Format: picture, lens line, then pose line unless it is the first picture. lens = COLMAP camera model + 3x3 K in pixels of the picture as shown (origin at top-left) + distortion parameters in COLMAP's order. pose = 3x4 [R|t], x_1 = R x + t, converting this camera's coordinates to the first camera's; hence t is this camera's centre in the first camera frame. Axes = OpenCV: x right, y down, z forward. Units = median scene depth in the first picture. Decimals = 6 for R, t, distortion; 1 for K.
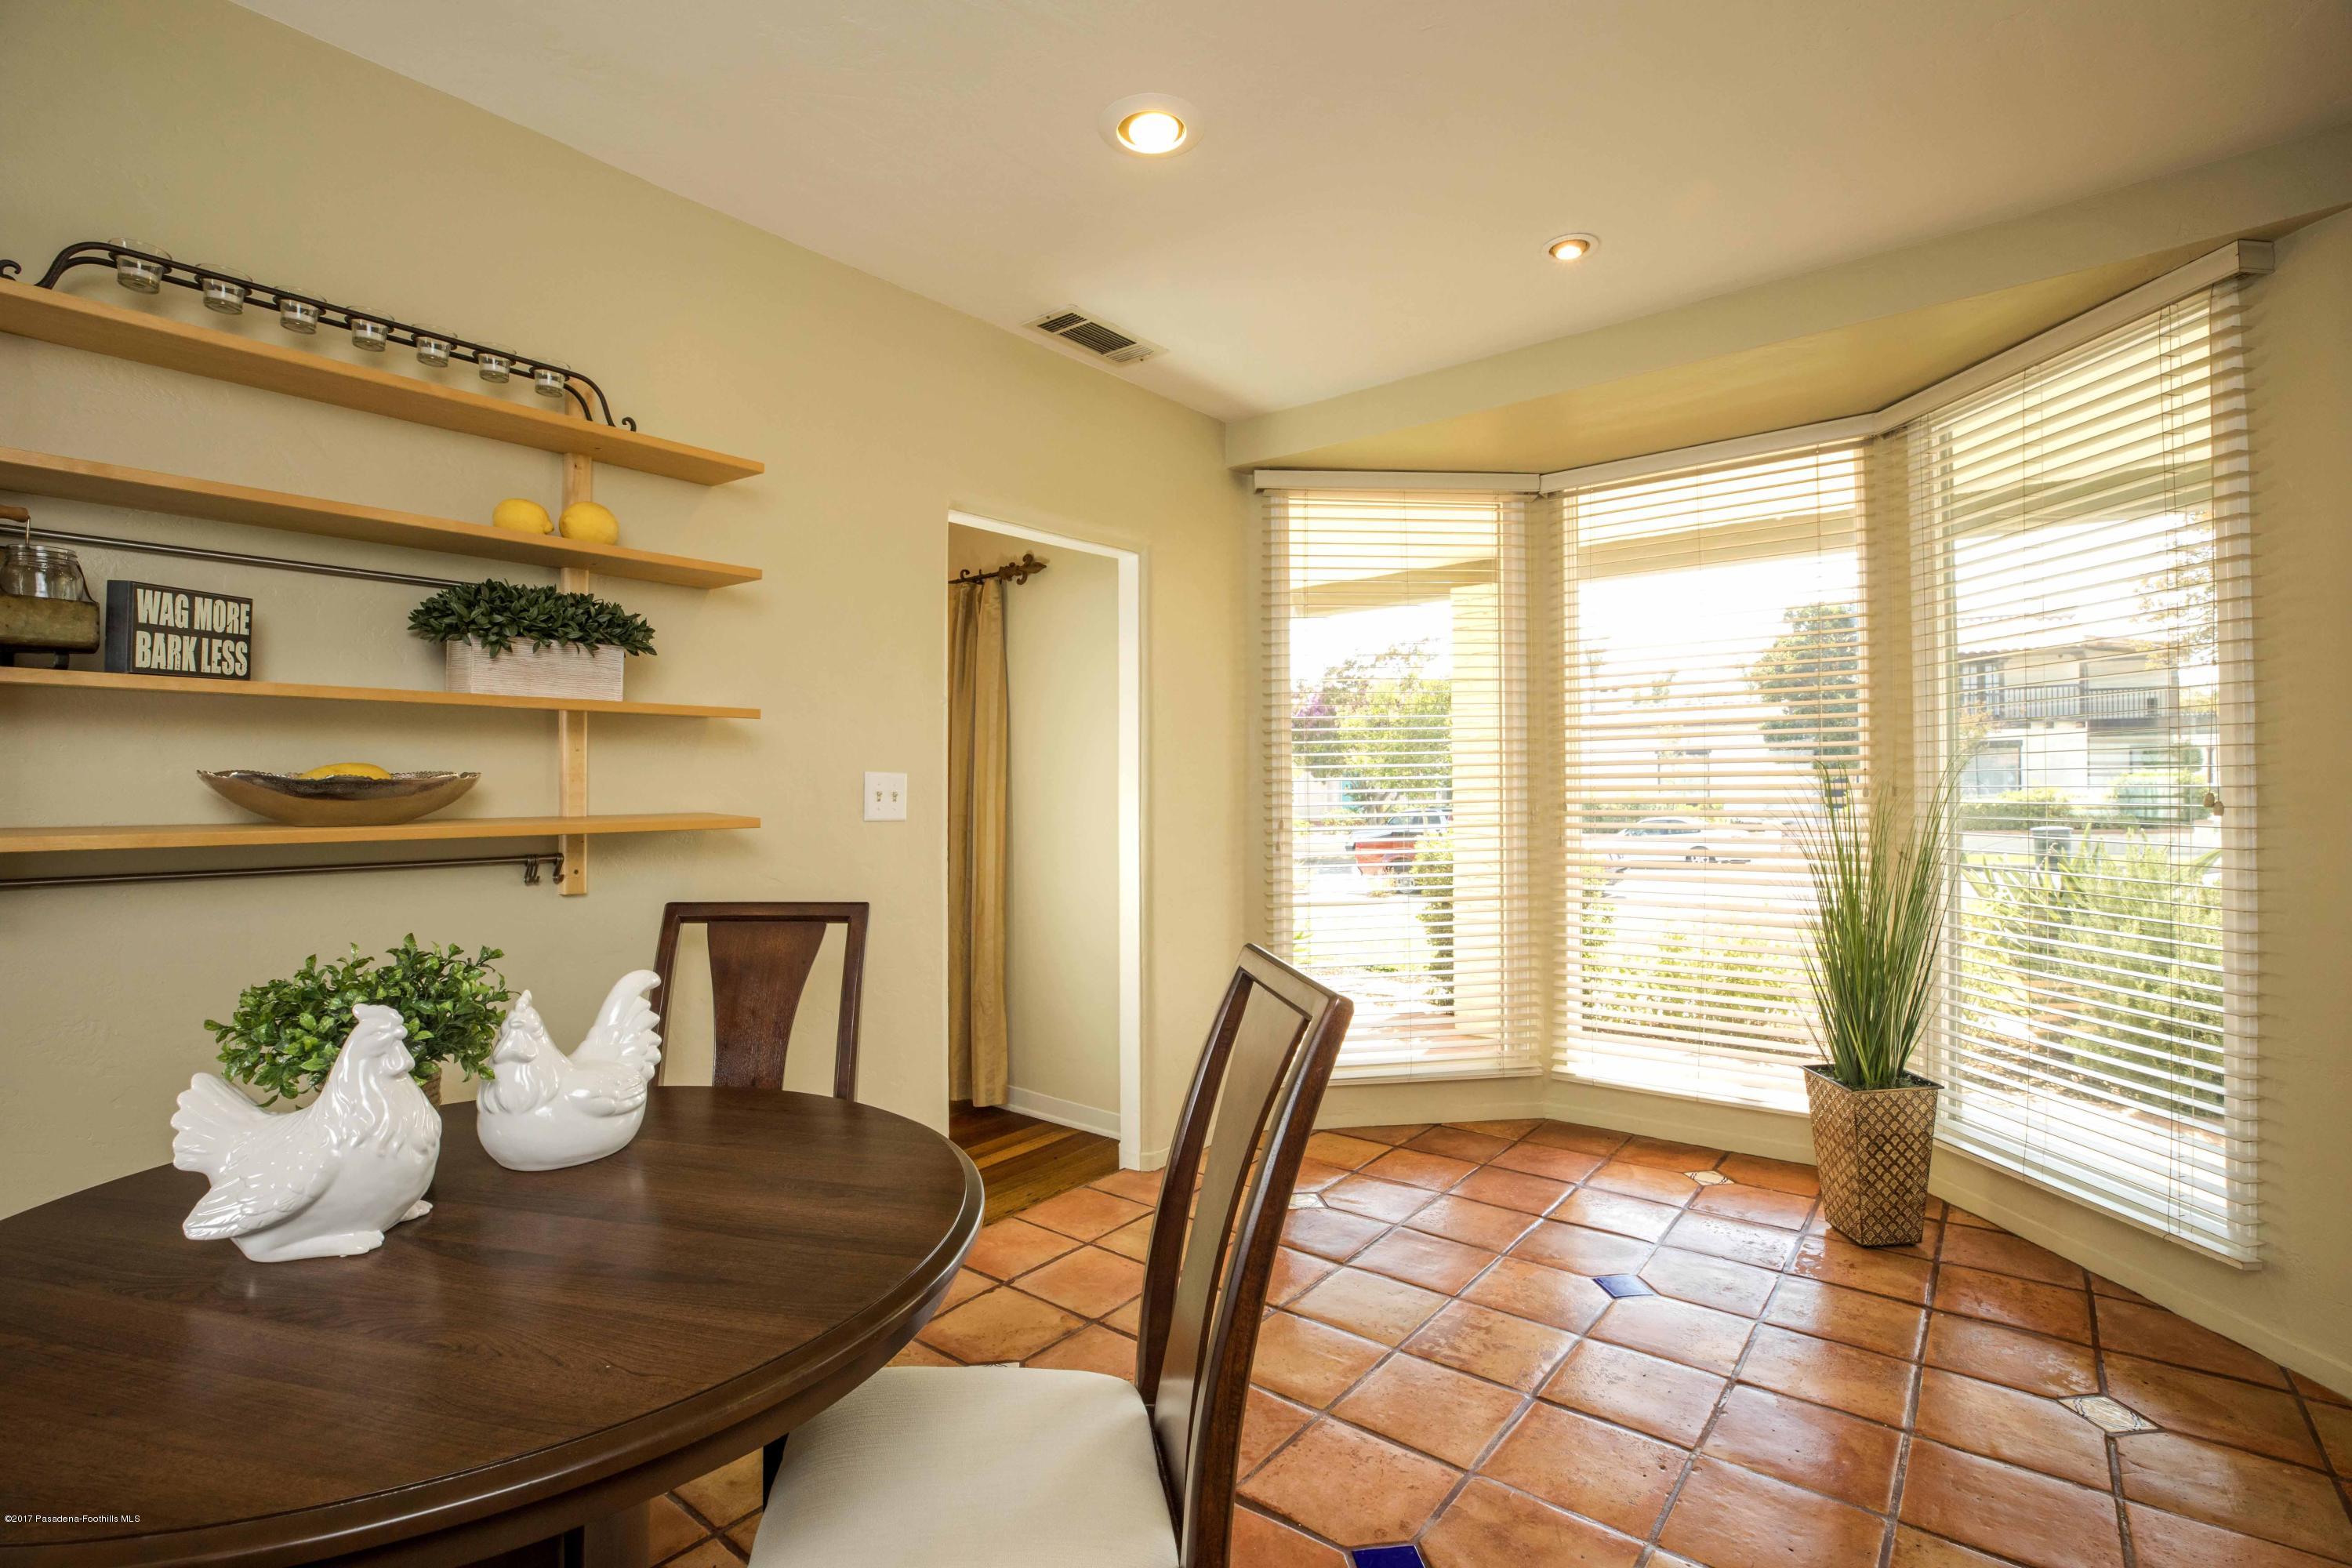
lens RADIAL K [[1071.5, 0, 1172.4], [0, 1071.5, 779.3], [0, 0, 1]] dist [-0.048372, 0.014130]
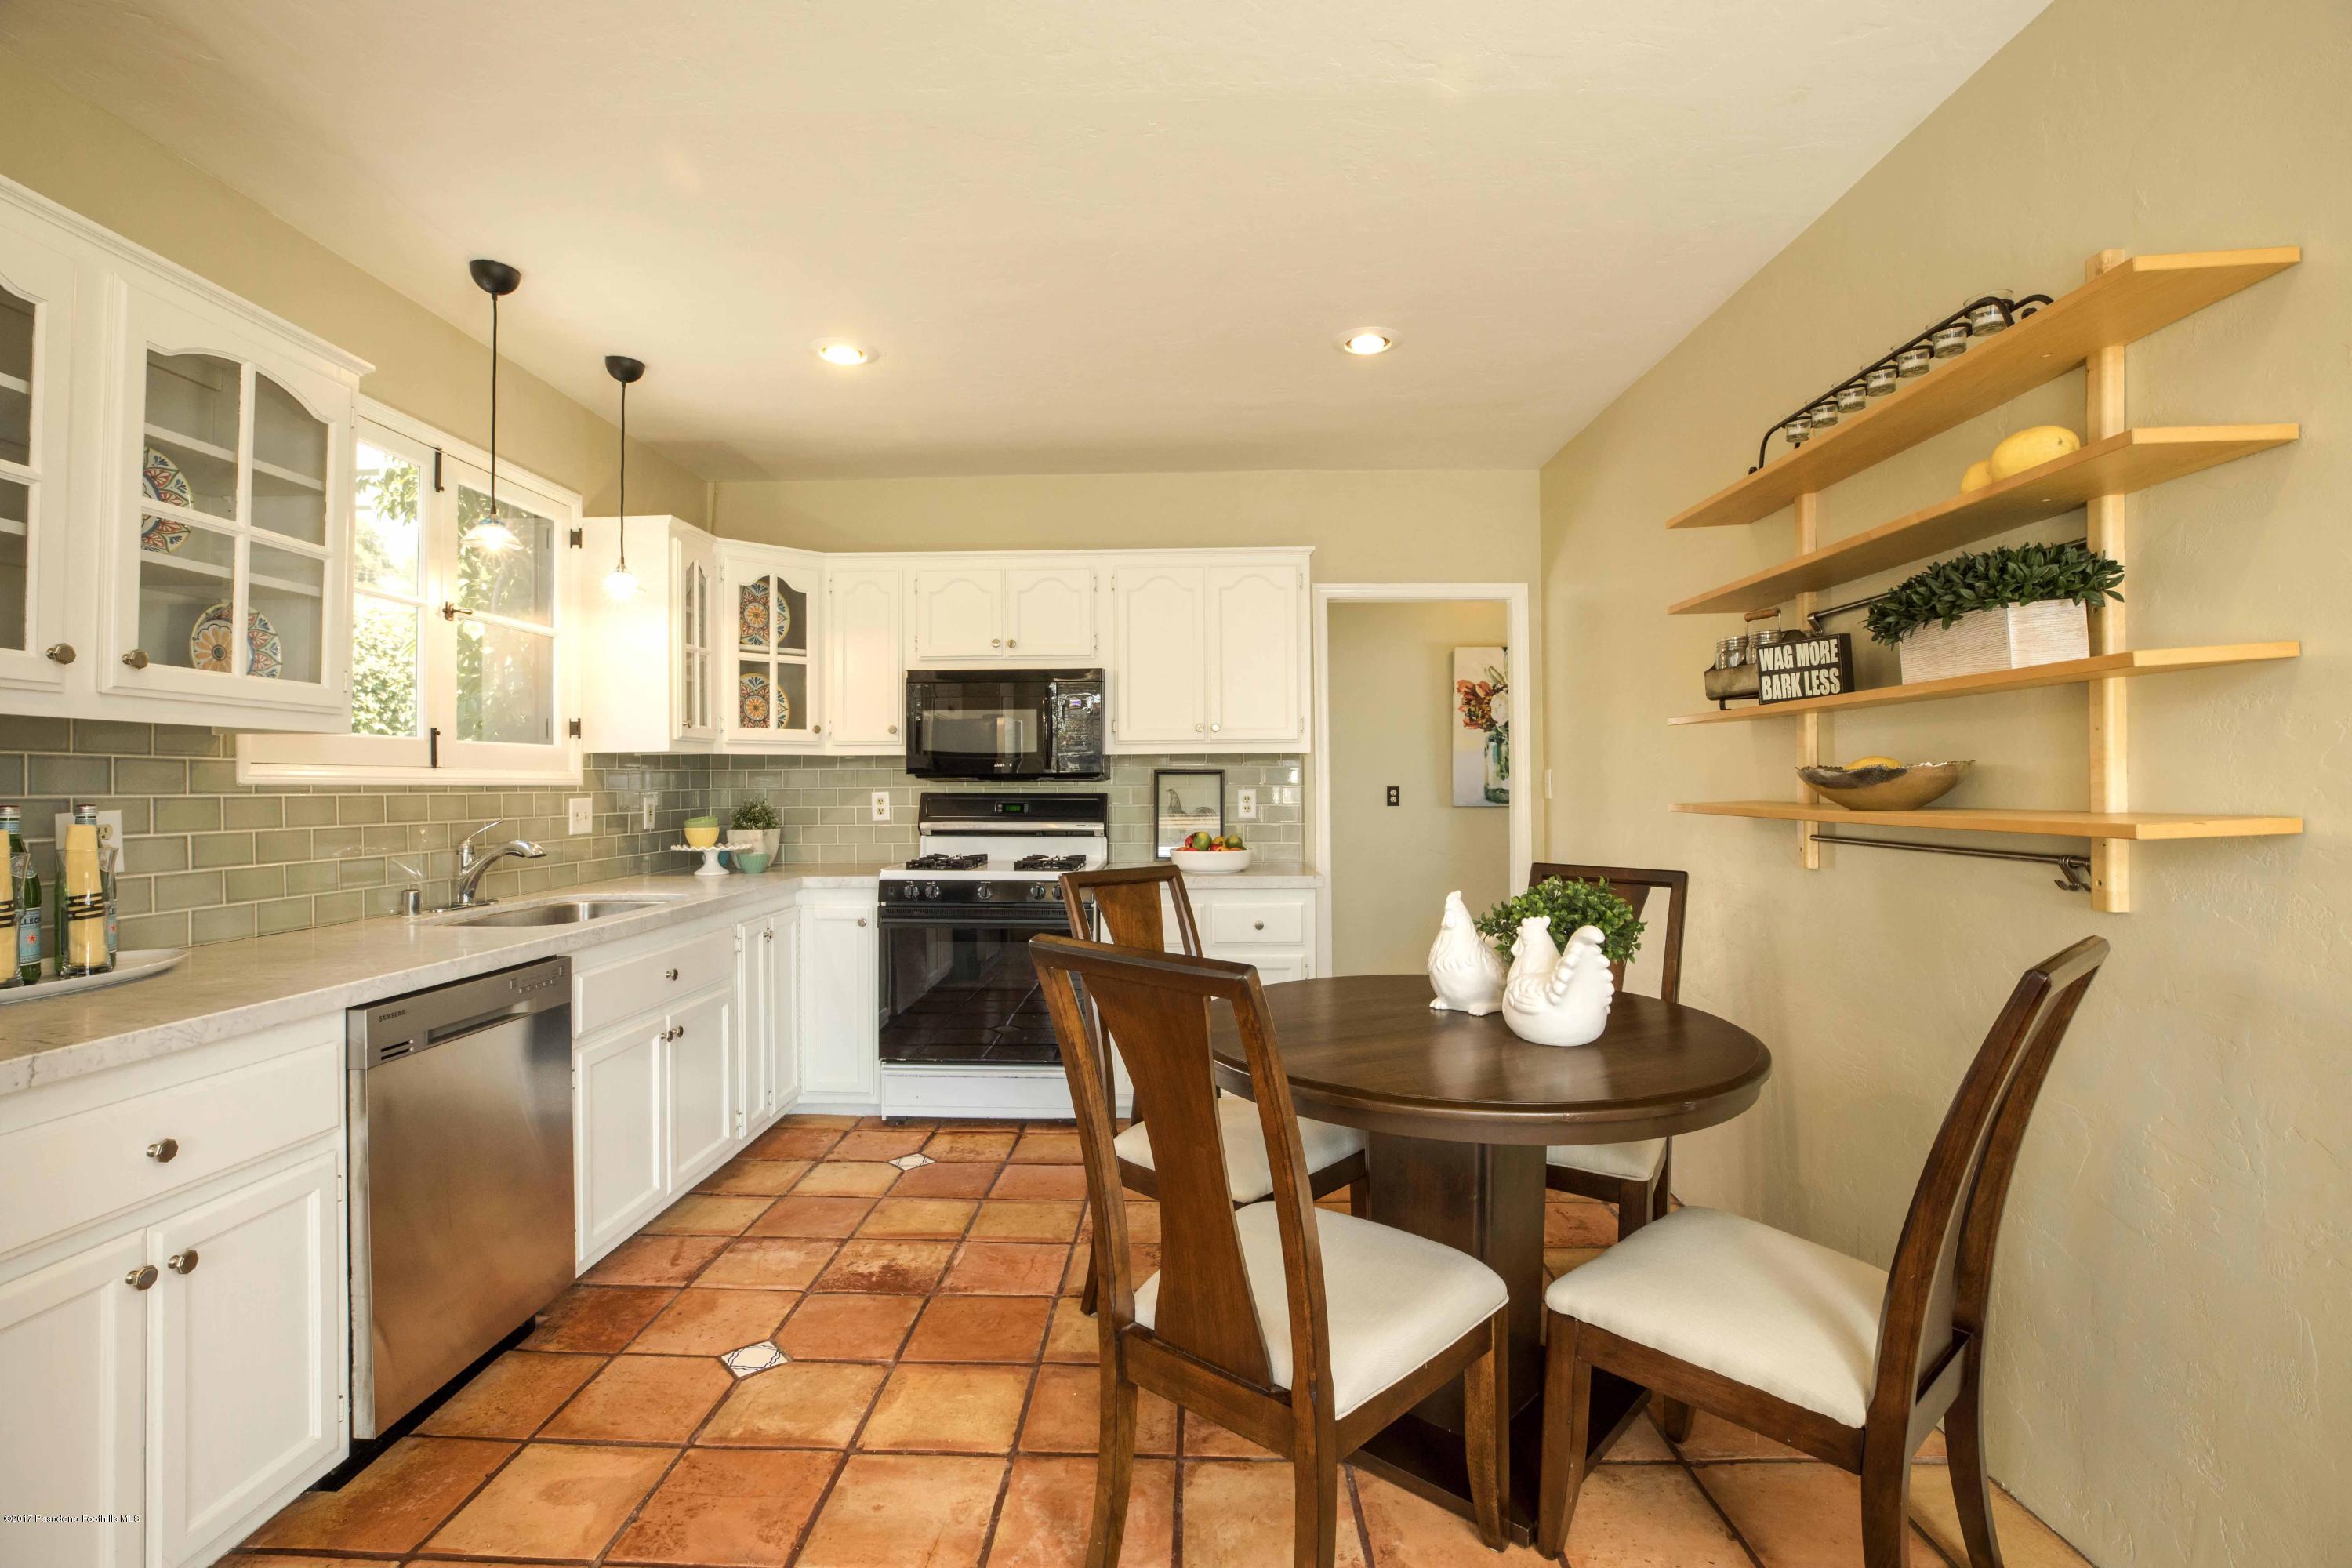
lens RADIAL K [[1071.5, 0, 1172.4], [0, 1071.5, 779.3], [0, 0, 1]] dist [-0.048372, 0.014130]
pose [[-0.797251, 0.003688, -0.603636, 0.605015], [0.010011, 0.999925, -0.007113, 0.011820], [0.603564, -0.011714, -0.797228, 1.579215]]
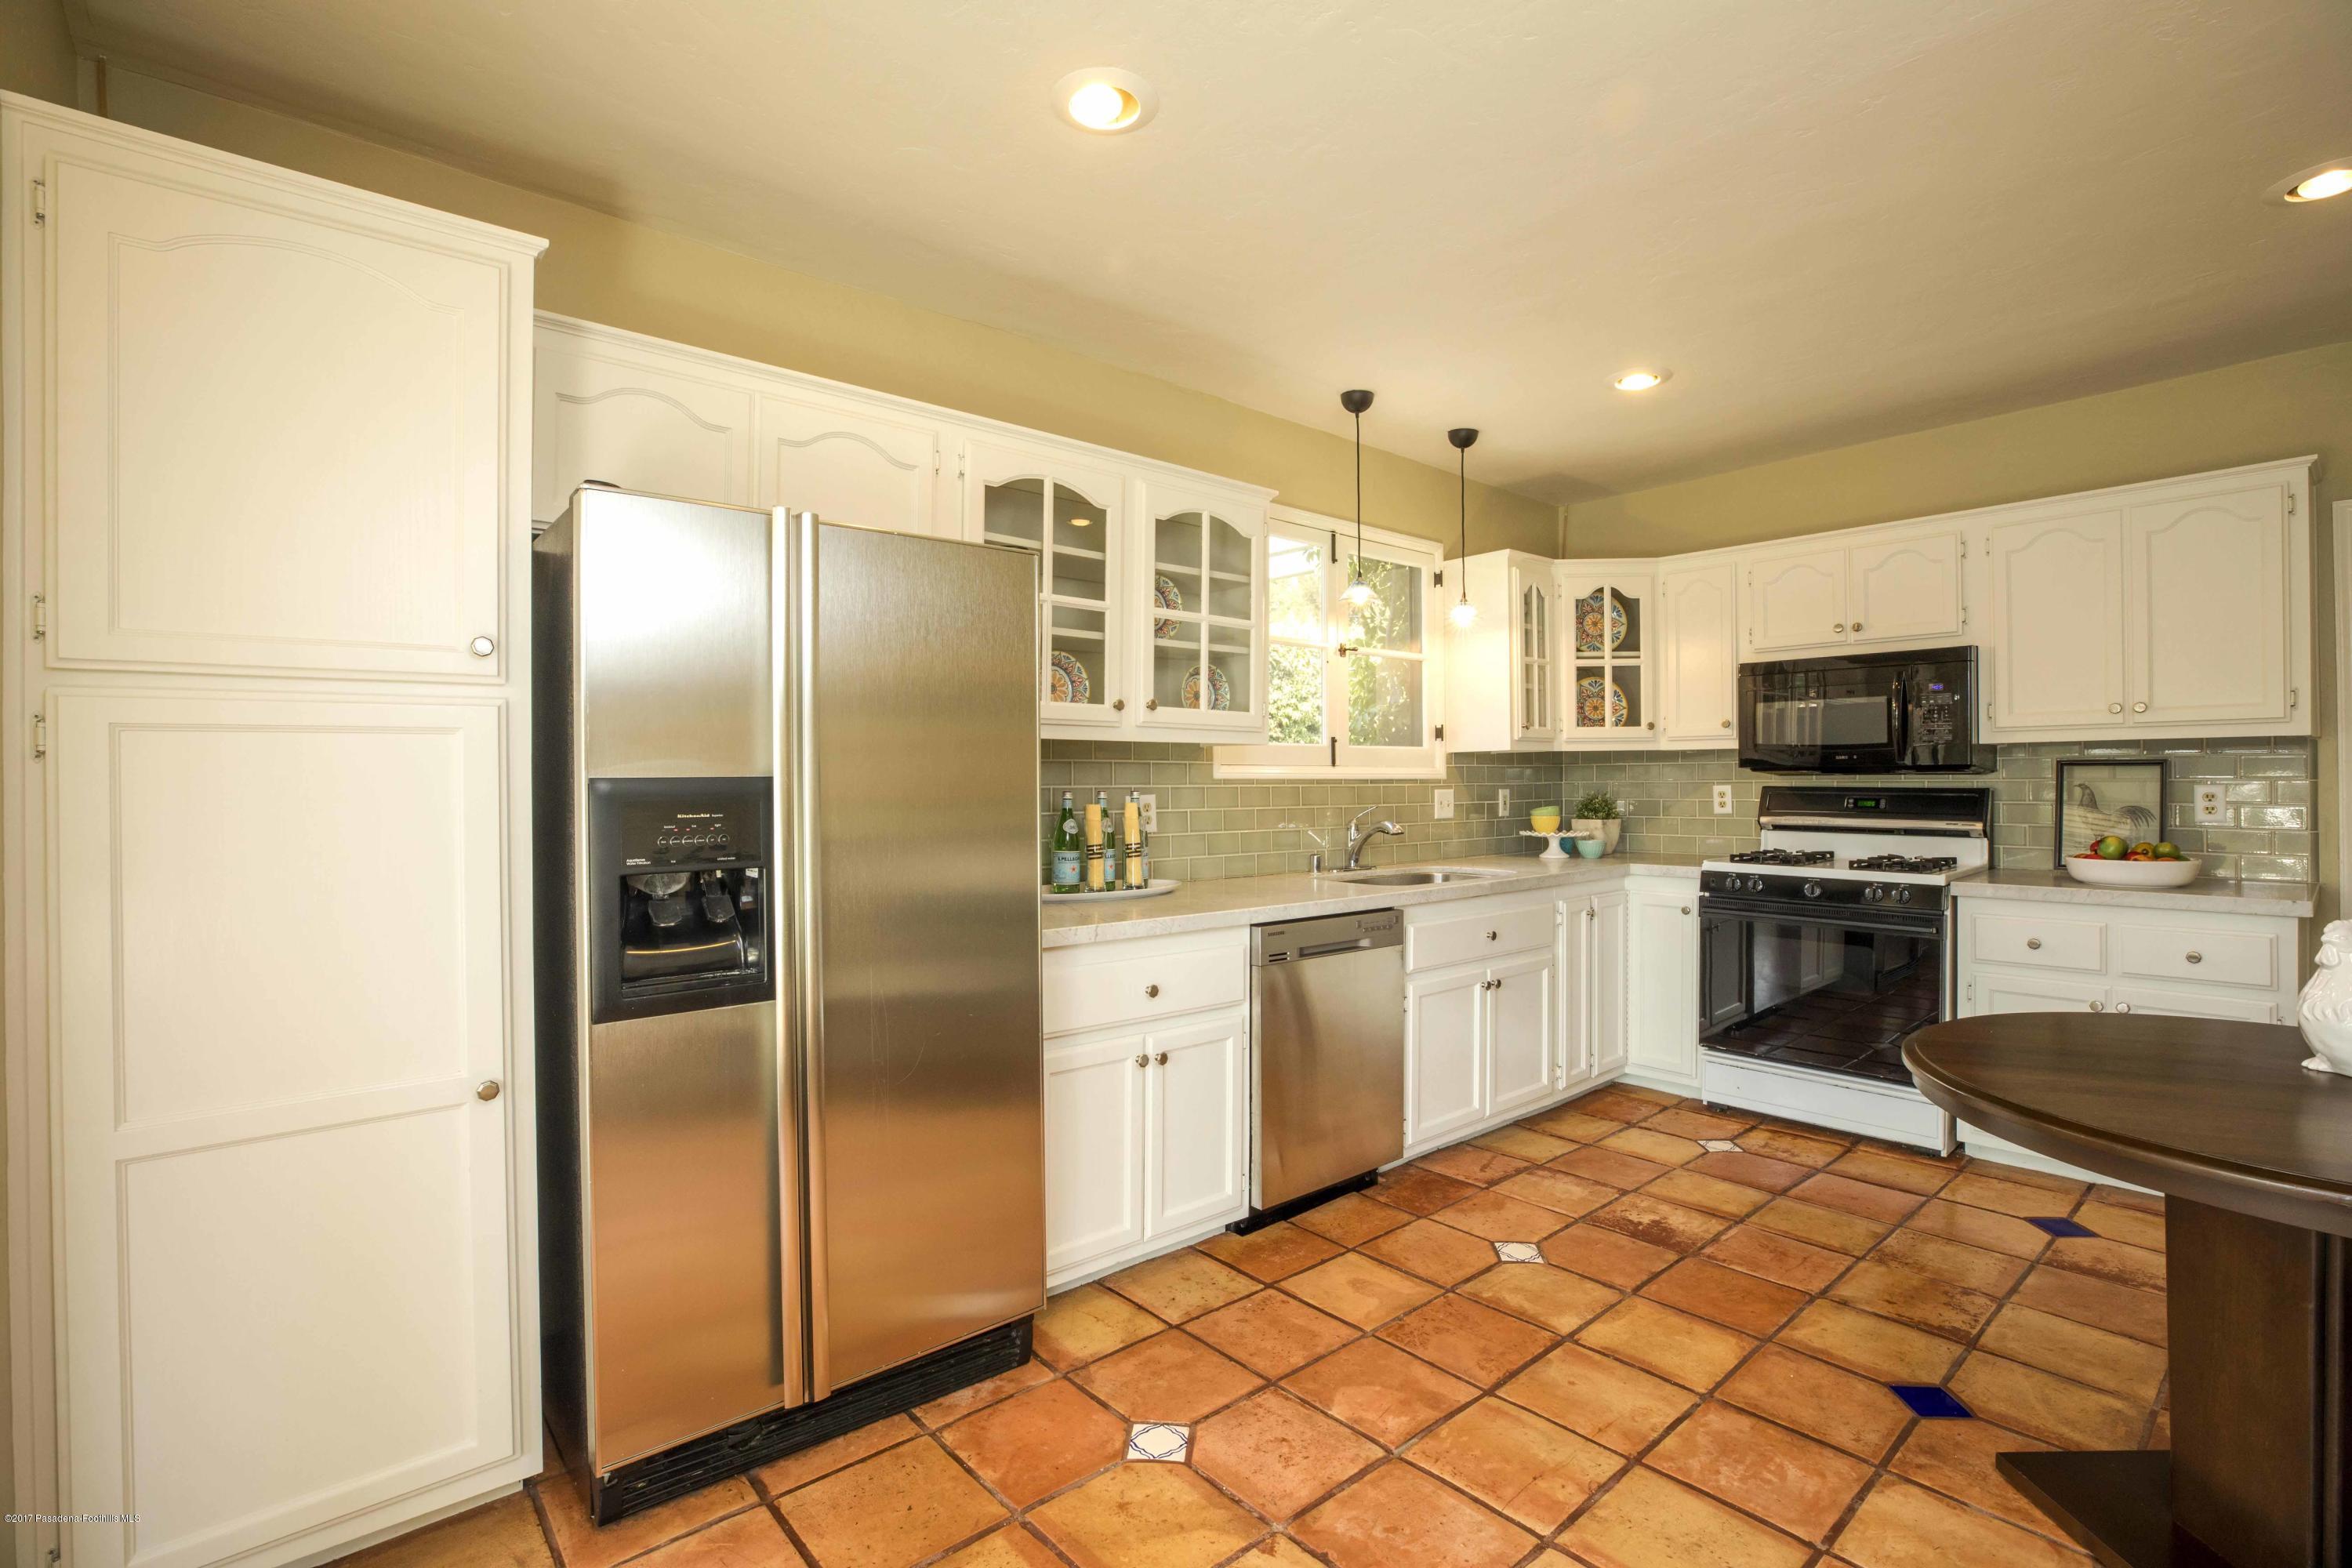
lens RADIAL K [[1071.5, 0, 1172.4], [0, 1071.5, 779.3], [0, 0, 1]] dist [-0.048372, 0.014130]
pose [[-0.982323, 0.006967, 0.187066, 0.424712], [0.005786, 0.999960, -0.006860, 0.012047], [-0.187107, -0.005656, -0.982323, 1.919041]]
